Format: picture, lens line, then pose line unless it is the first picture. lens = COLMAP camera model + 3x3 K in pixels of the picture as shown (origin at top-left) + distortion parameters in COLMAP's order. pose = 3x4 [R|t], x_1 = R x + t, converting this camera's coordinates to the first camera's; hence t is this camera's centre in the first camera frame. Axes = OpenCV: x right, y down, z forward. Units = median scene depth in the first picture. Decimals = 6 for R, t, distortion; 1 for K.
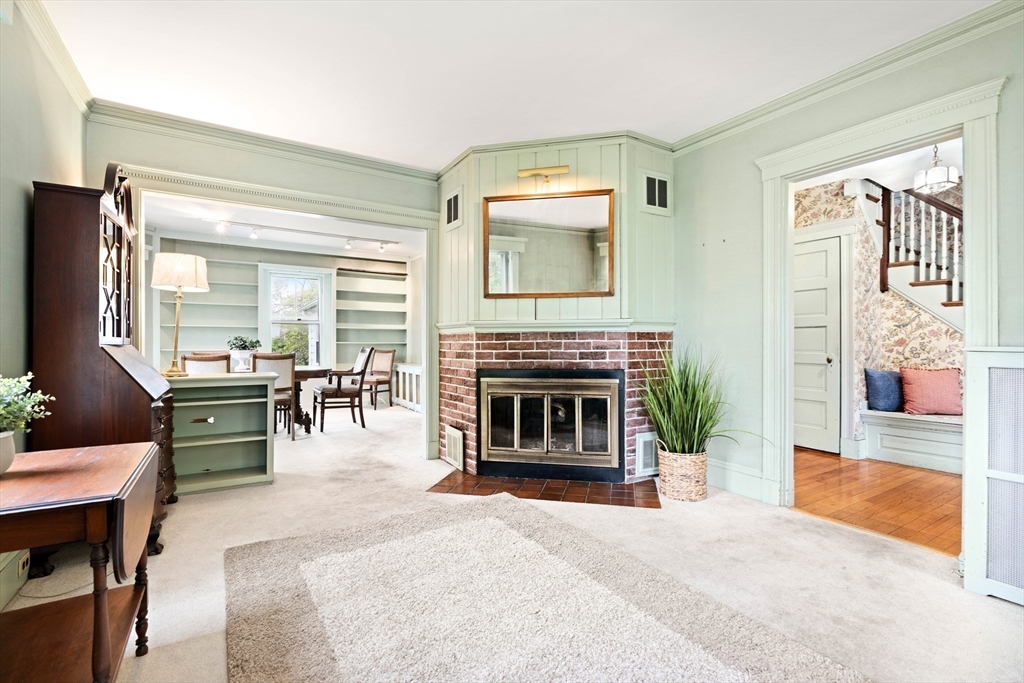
lens RADIAL K [[454.5, 0, 512.0], [0, 454.5, 341.5], [0, 0, 1]] dist [-0.005078, -0.000261]
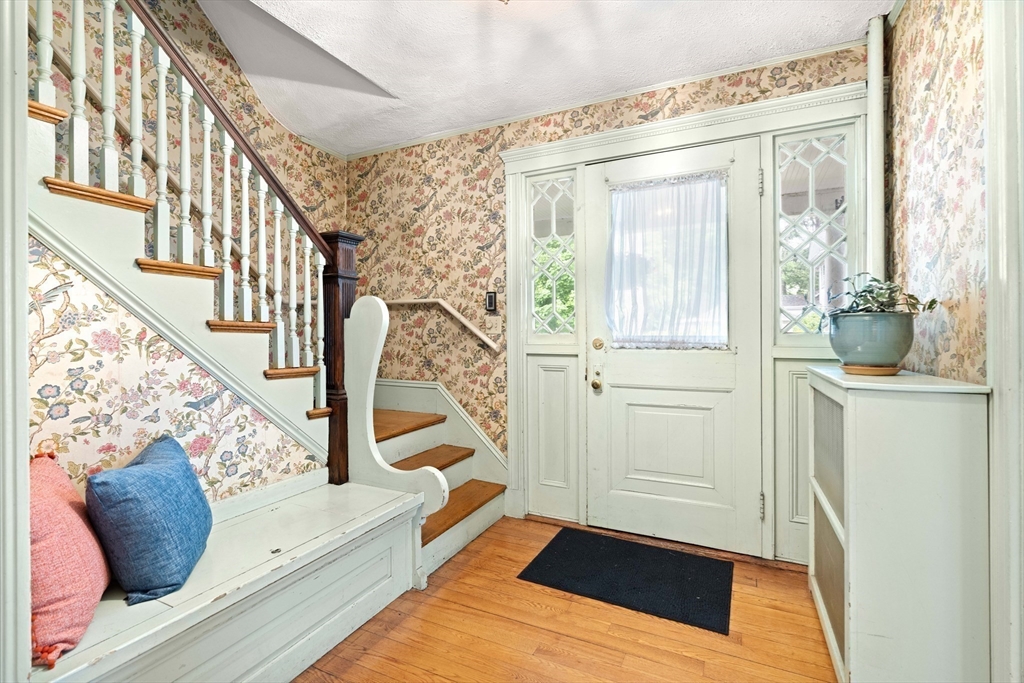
lens RADIAL K [[467.1, 0, 516.2], [0, 467.1, 336.7], [0, 0, 1]] dist [-0.006084, 0.000677]
pose [[-0.527677, 0.000119, 0.849445, 0.440568], [0.002670, 0.999995, 0.001518, -0.020746], [-0.849441, 0.003069, -0.527675, 0.890806]]
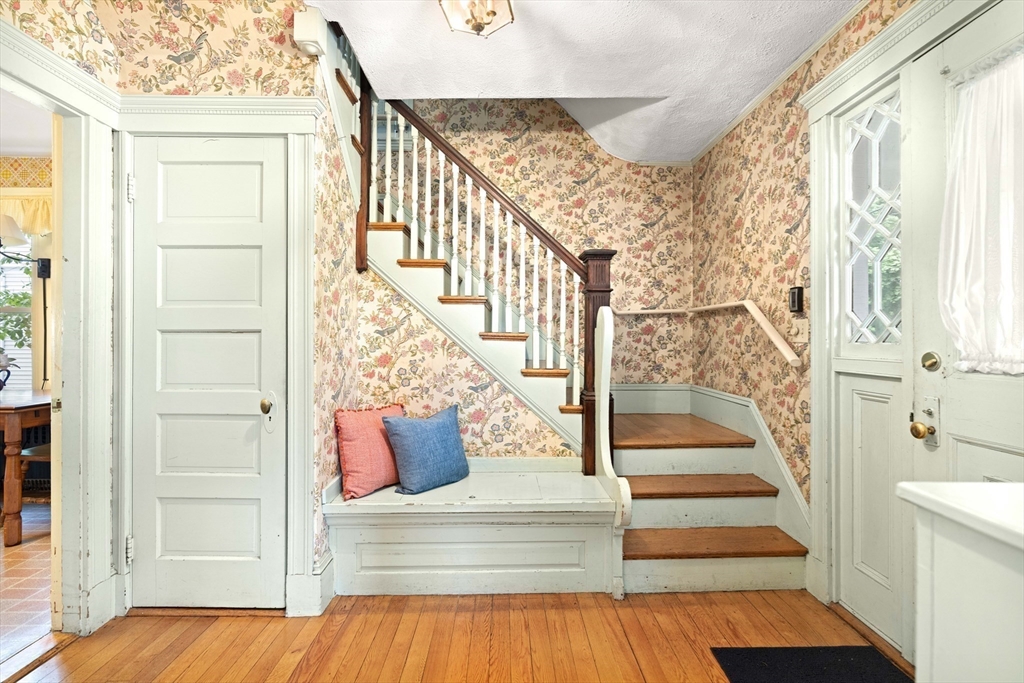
lens RADIAL K [[471.0, 0, 512.0], [0, 471.0, 341.5], [0, 0, 1]] dist [-0.002889, 0.000087]
pose [[0.524896, -0.000568, 0.851166, 0.432306], [-0.004214, 0.999986, 0.003266, -0.025660], [-0.851156, -0.005301, 0.524886, 0.547493]]
